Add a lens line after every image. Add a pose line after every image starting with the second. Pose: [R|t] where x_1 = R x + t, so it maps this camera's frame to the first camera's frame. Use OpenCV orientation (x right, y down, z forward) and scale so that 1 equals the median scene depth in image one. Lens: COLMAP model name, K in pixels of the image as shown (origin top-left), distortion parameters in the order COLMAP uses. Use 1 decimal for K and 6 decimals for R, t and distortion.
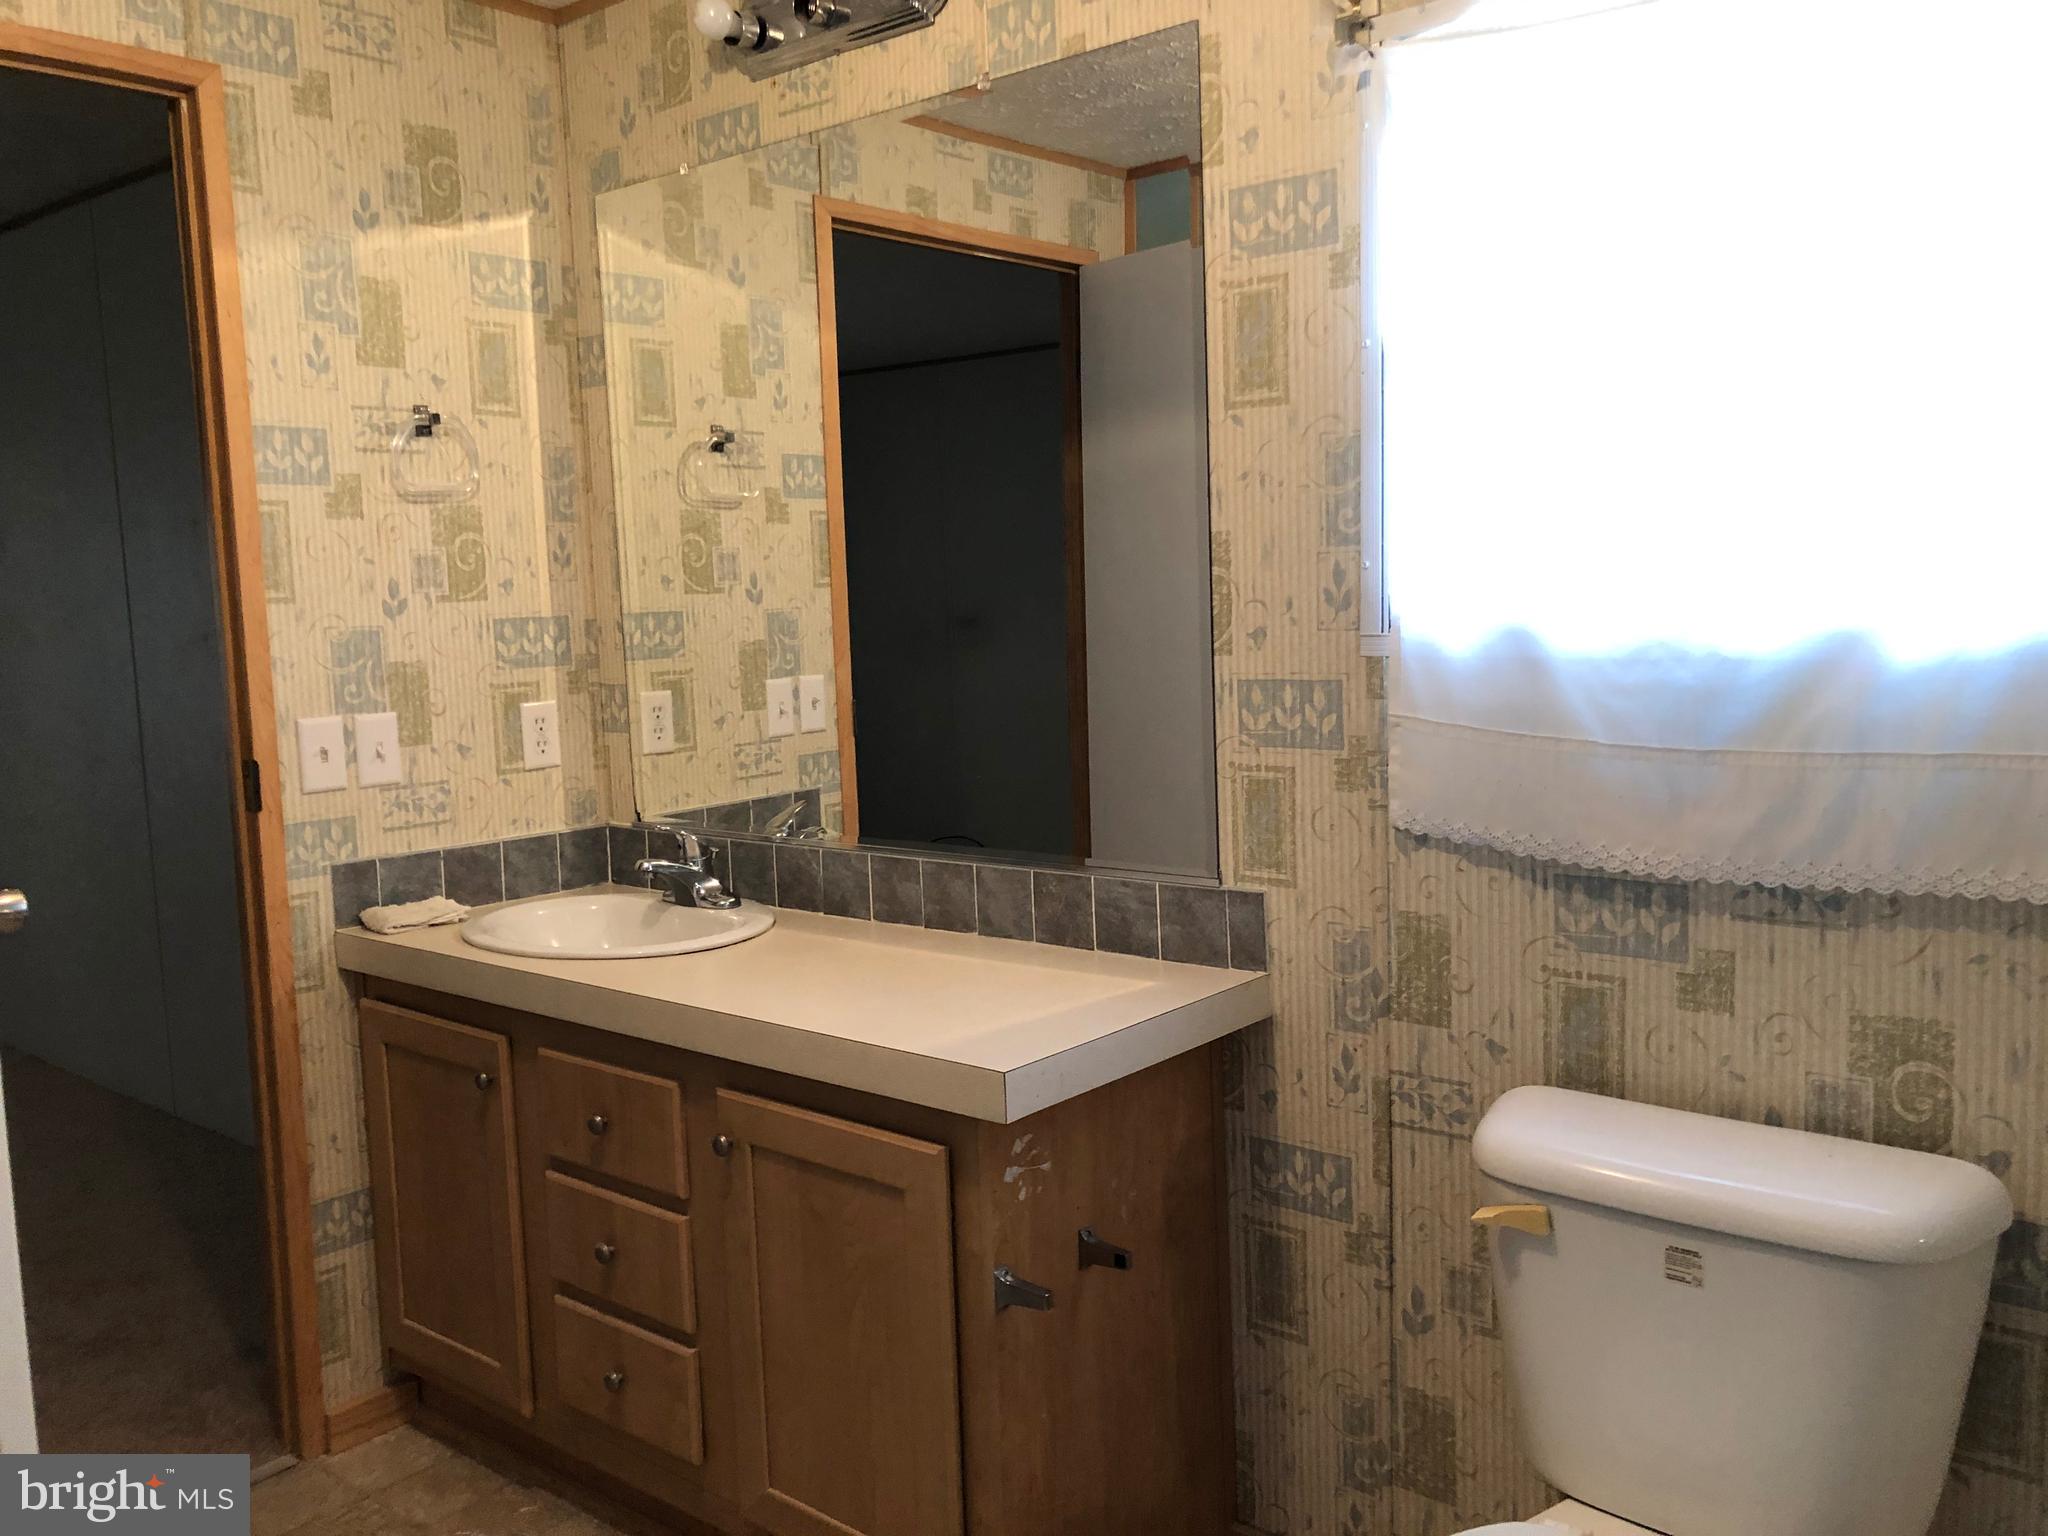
lens RADIAL K [[1679.0, 0, 1045.0], [0, 1679.0, 777.0], [0, 0, 1]] dist [0.022003, 0.002830]
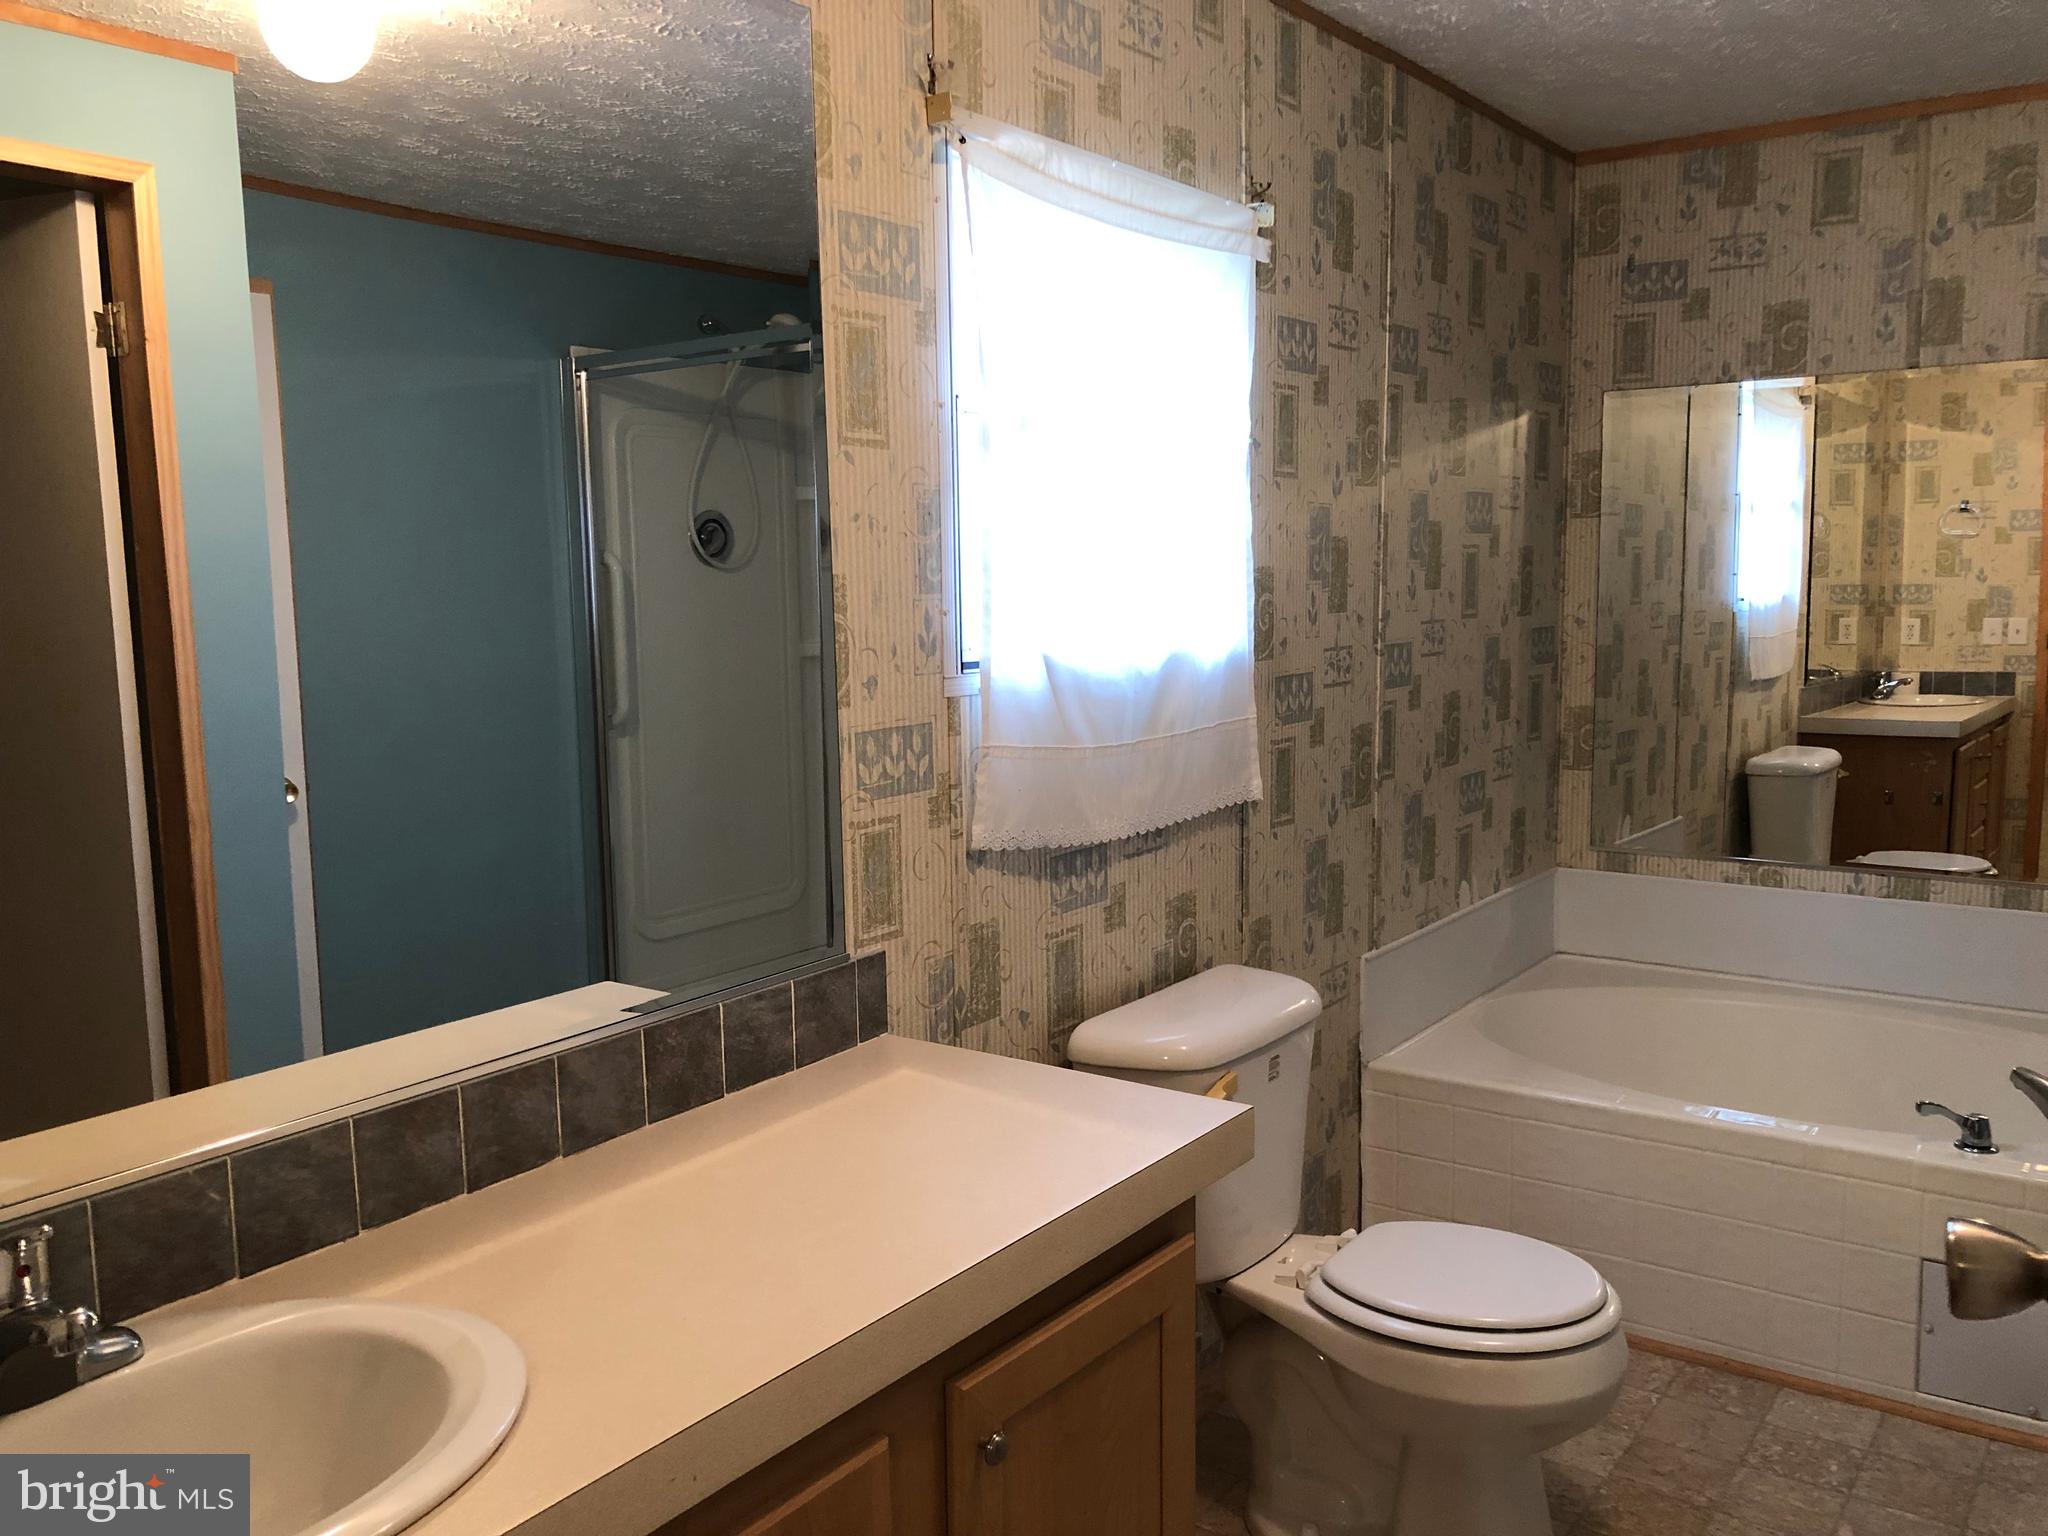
lens RADIAL K [[1679.0, 0, 1045.0], [0, 1679.0, 777.0], [0, 0, 1]] dist [0.022003, 0.002830]
pose [[-0.080436, -0.096519, 0.992076, -0.869728], [0.125841, 0.986353, 0.106165, -0.126318], [-0.988784, 0.133383, -0.067193, 1.011718]]
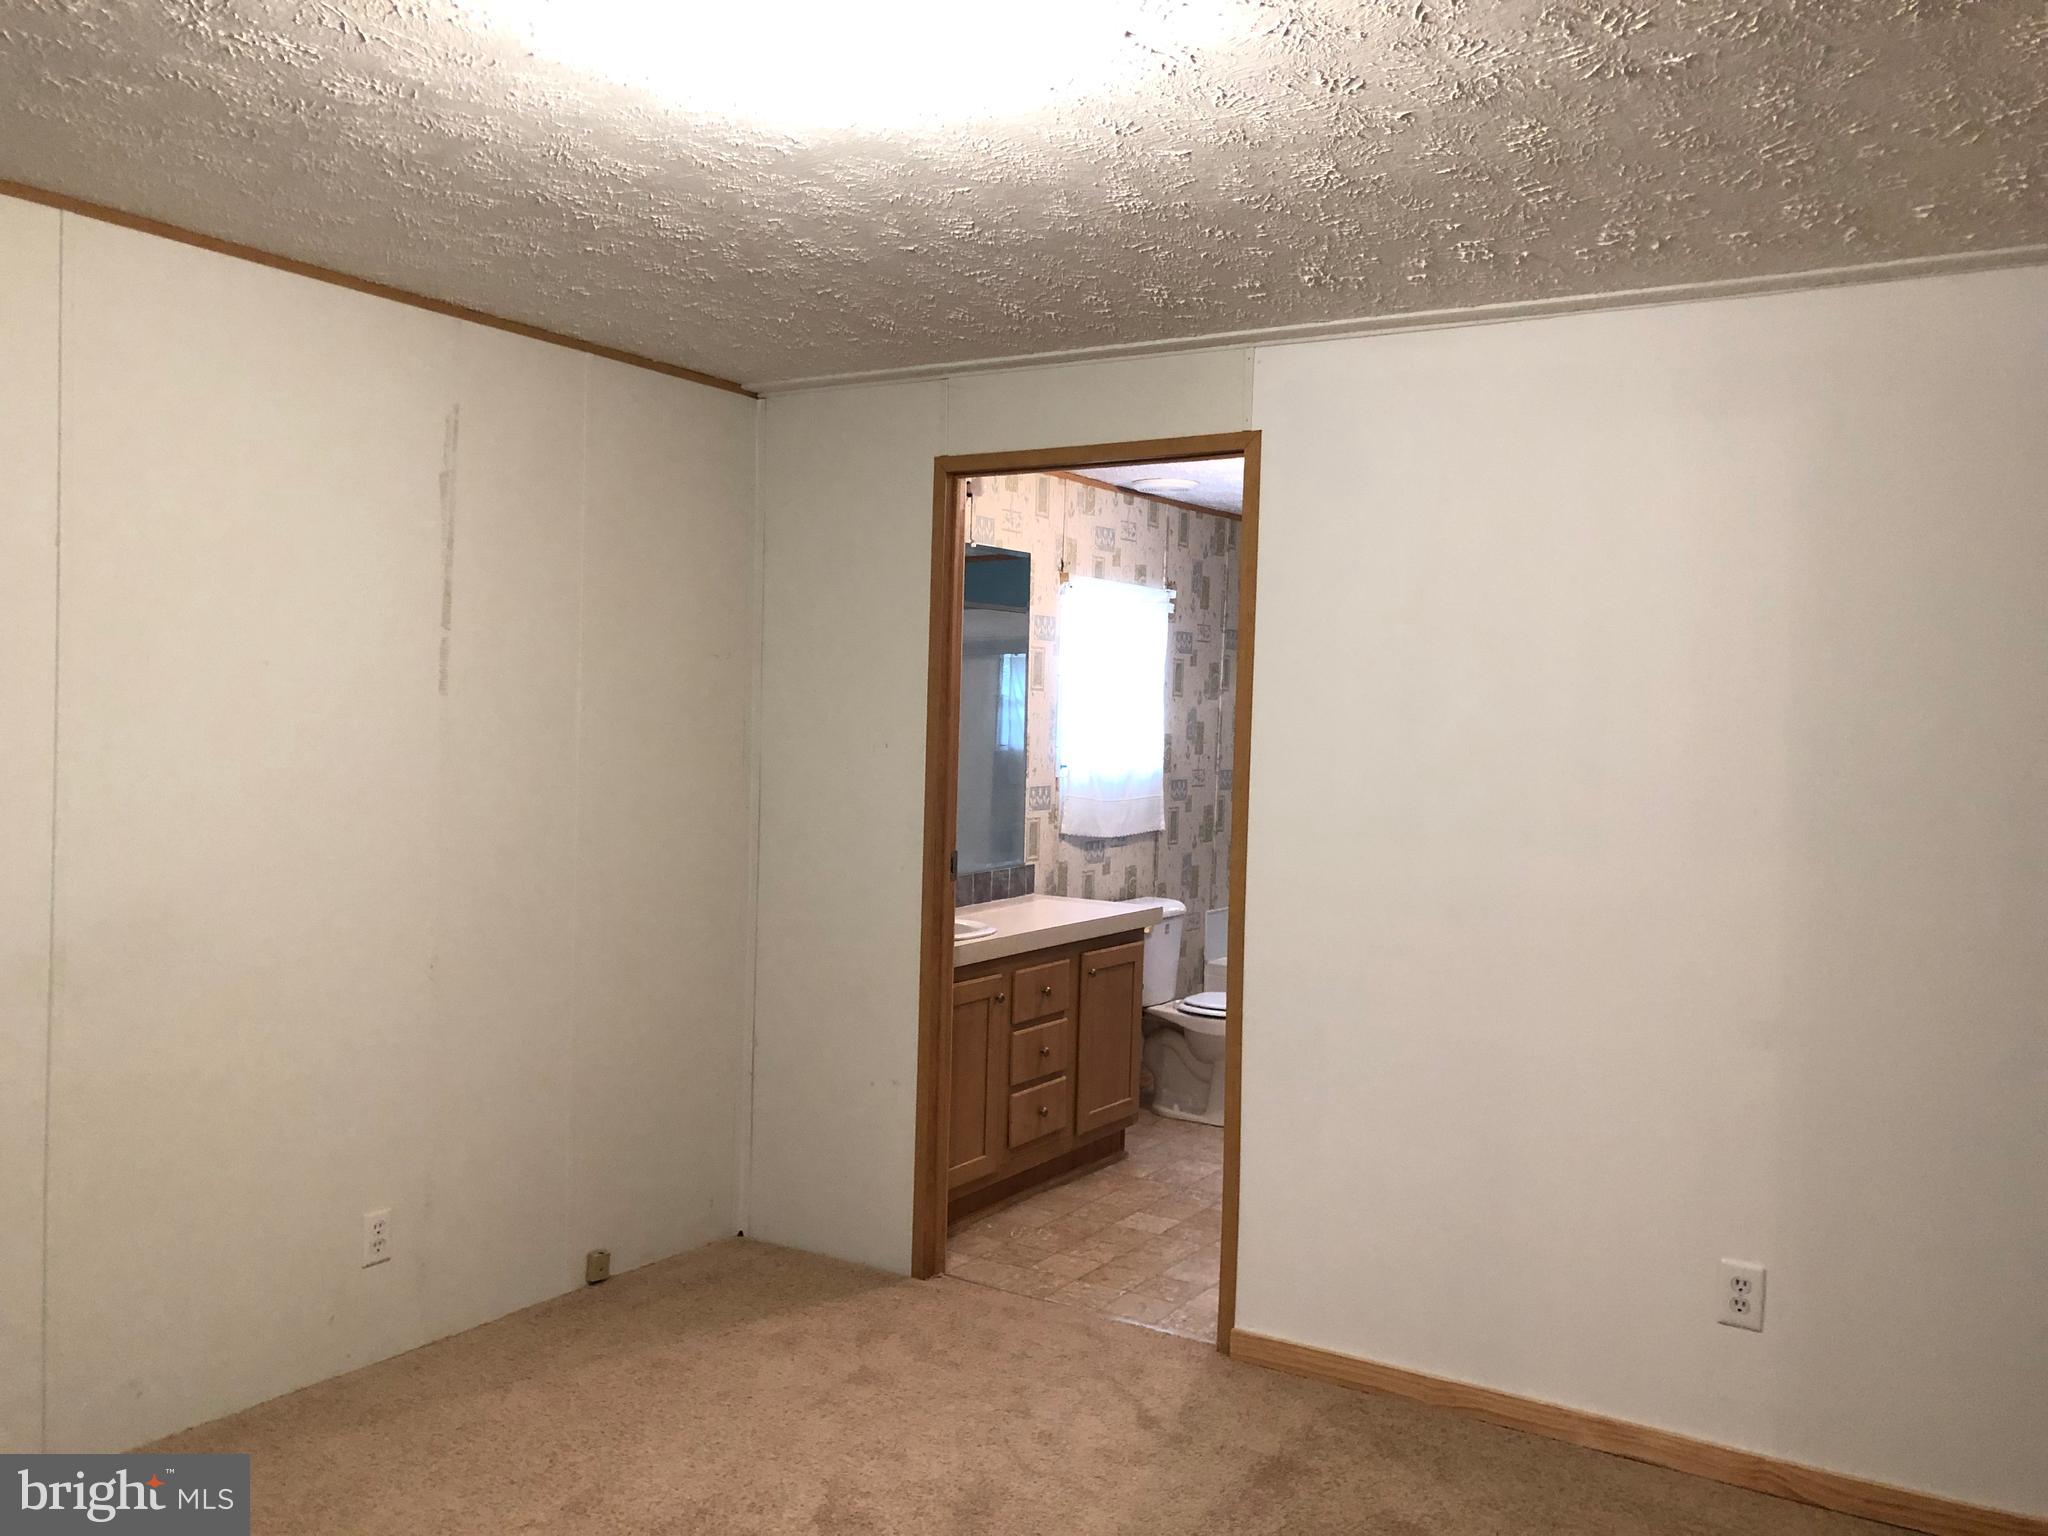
lens RADIAL K [[1679.0, 0, 1045.0], [0, 1679.0, 777.0], [0, 0, 1]] dist [0.022003, 0.002830]
pose [[-0.145100, -0.017687, 0.989259, -2.742307], [0.083844, 0.996024, 0.030106, -0.162981], [-0.985858, 0.087312, -0.143040, 1.438618]]
